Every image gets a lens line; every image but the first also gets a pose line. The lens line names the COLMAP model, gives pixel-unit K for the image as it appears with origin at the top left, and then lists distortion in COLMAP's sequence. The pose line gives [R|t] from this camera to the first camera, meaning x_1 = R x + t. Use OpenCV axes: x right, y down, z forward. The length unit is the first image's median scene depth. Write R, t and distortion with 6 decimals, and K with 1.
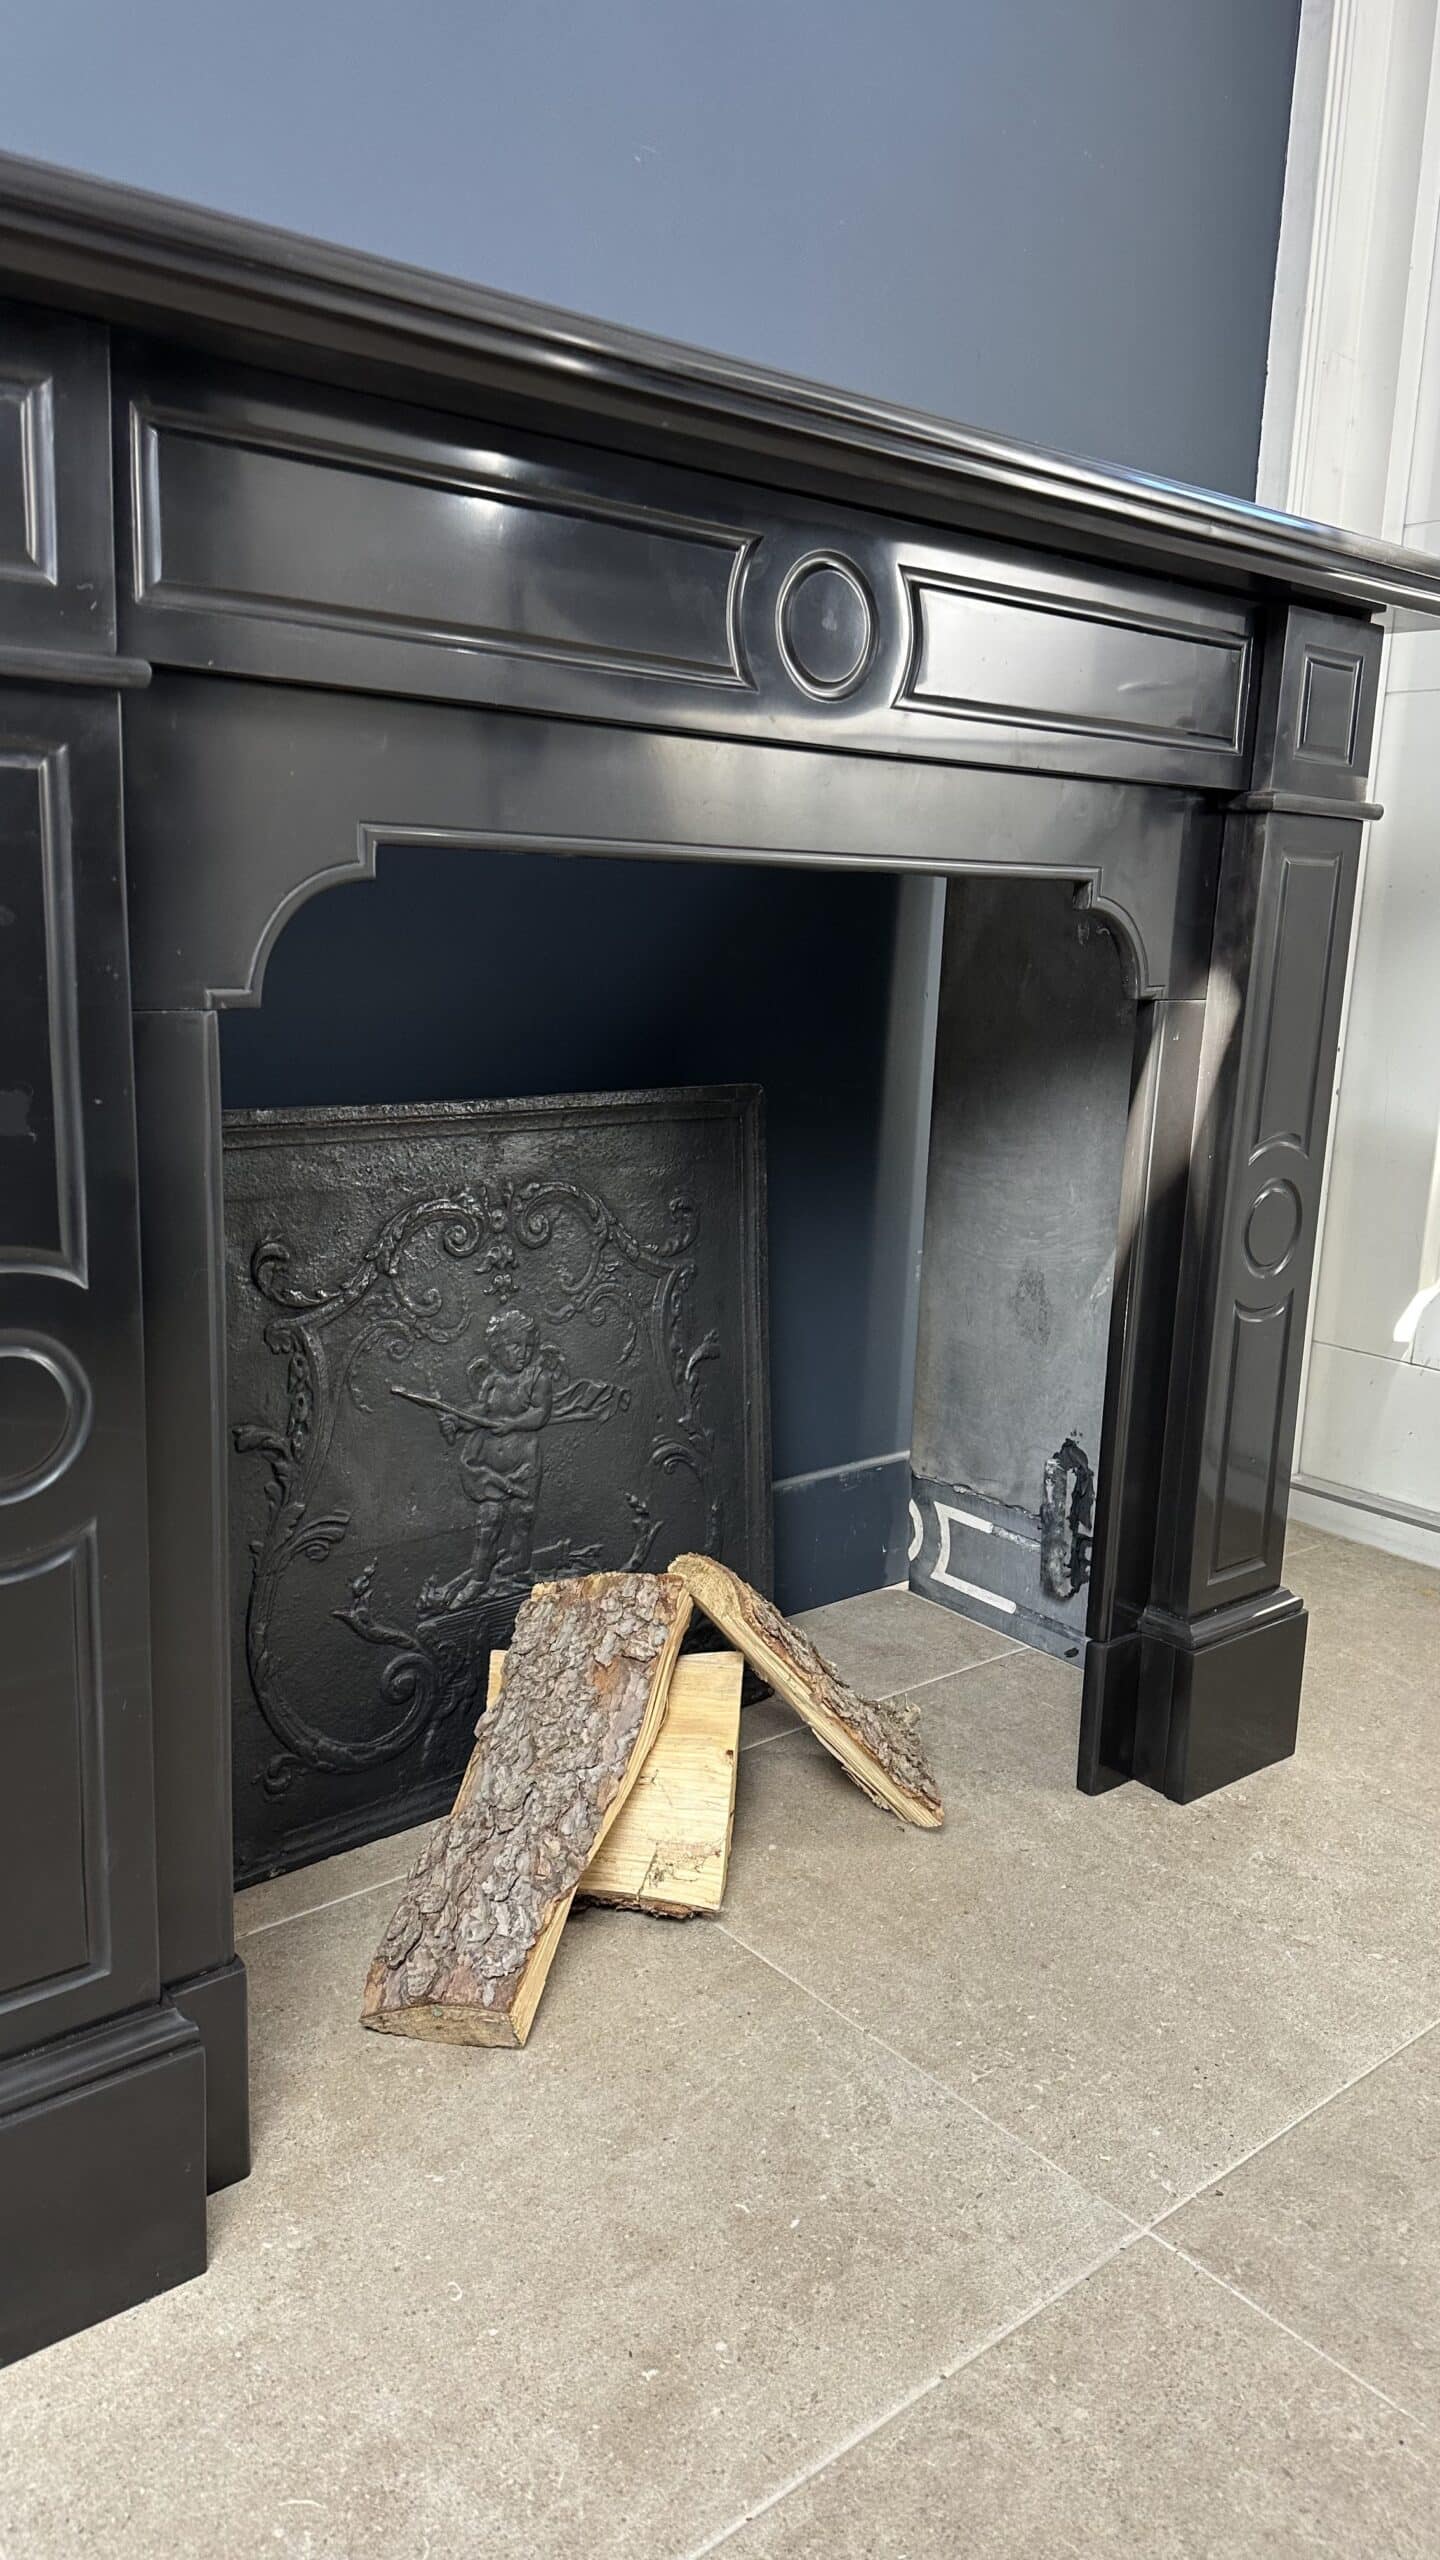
lens RADIAL K [[1779.0, 0, 725.1], [0, 1779.0, 1260.9], [0, 0, 1]] dist [0.202147, -0.433192]
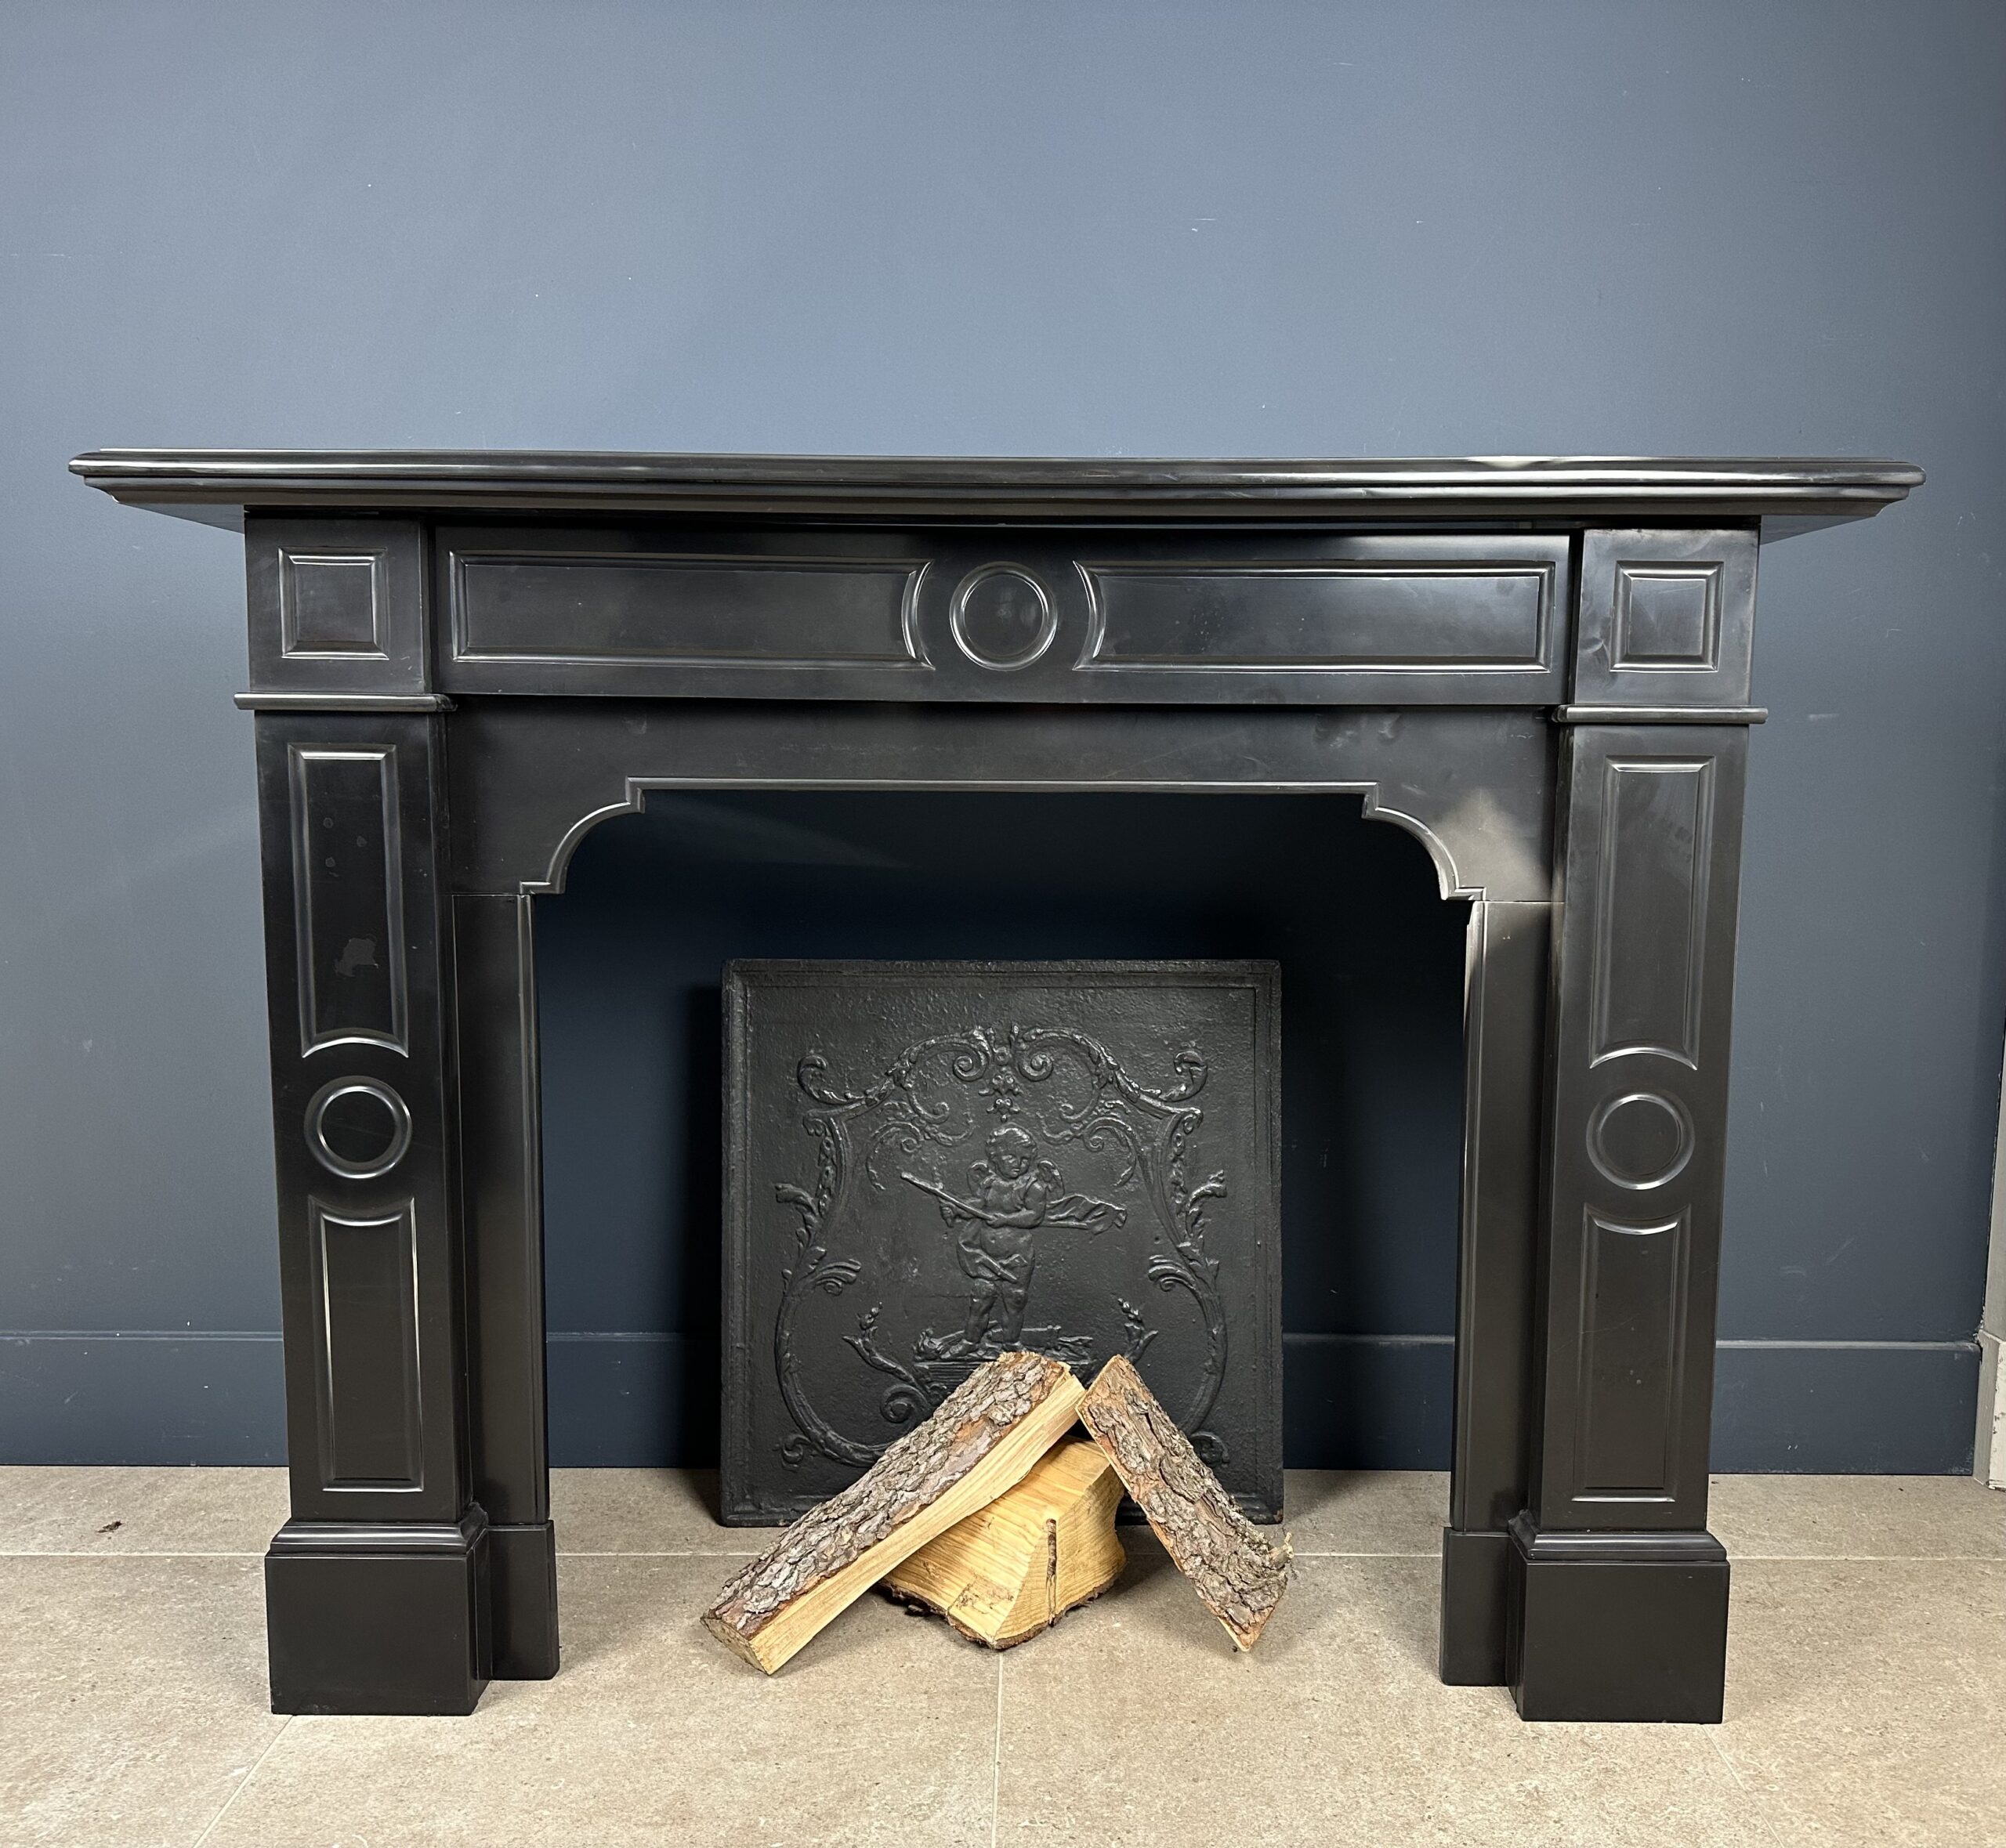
lens RADIAL K [[1705.0, 0, 1052.2], [0, 1705.0, 923.3], [0, 0, 1]] dist [0.222308, -0.498386]
pose [[0.769265, 0.037742, -0.637815, 0.675846], [-0.105663, 0.992023, -0.068738, -0.036108], [0.630133, 0.120271, 0.767116, 0.073291]]
